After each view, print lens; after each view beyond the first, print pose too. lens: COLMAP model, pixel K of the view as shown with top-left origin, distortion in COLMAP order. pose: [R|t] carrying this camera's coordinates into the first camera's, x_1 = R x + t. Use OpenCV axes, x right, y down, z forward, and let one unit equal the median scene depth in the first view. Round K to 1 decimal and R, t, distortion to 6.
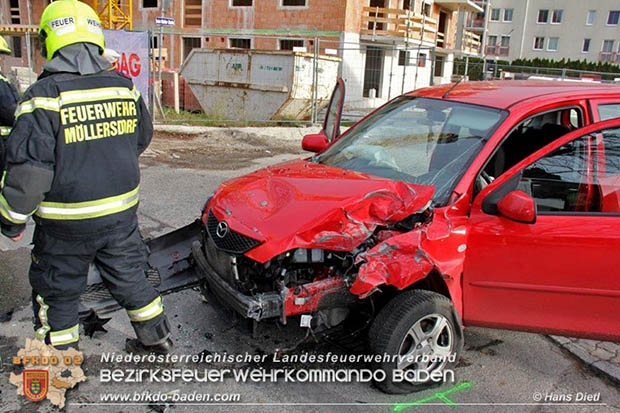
lens RADIAL K [[522.6, 0, 309.5], [0, 522.6, 207.2], [0, 0, 1]] dist [-0.170500, 0.144689]
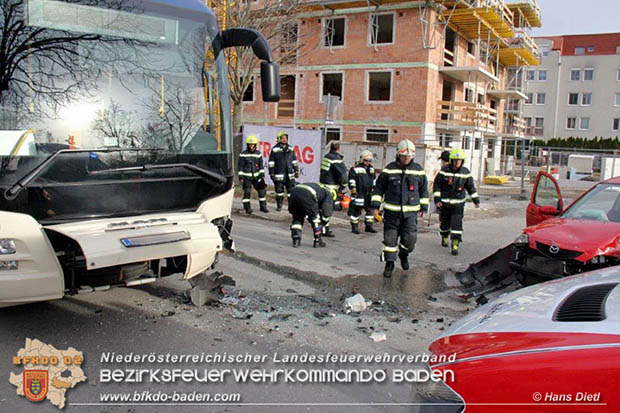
lens RADIAL K [[525.5, 0, 309.6], [0, 525.5, 203.1], [0, 0, 1]] dist [-0.097028, 0.020442]
pose [[0.999545, -0.009519, -0.028615, -0.151282], [0.004881, 0.987431, -0.157974, 0.025355], [0.029759, 0.157763, 0.987029, -0.146919]]
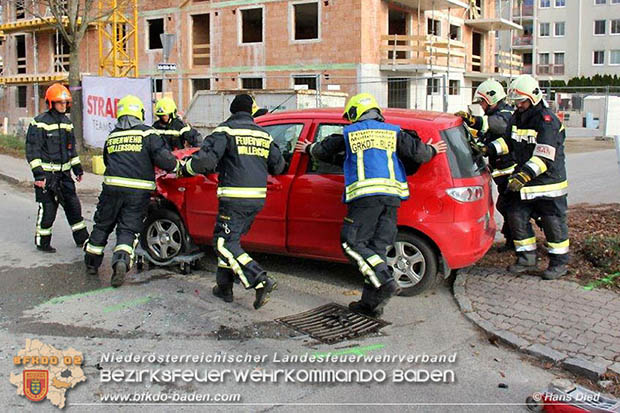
lens RADIAL K [[619.6, 0, 286.9], [0, 619.6, 165.4], [0, 0, 1]] dist [-0.113140, 0.000000]
pose [[0.994064, -0.047347, -0.097951, 0.032369], [0.030689, 0.985805, -0.165066, 0.019558], [0.104376, 0.161081, 0.981406, -0.076727]]
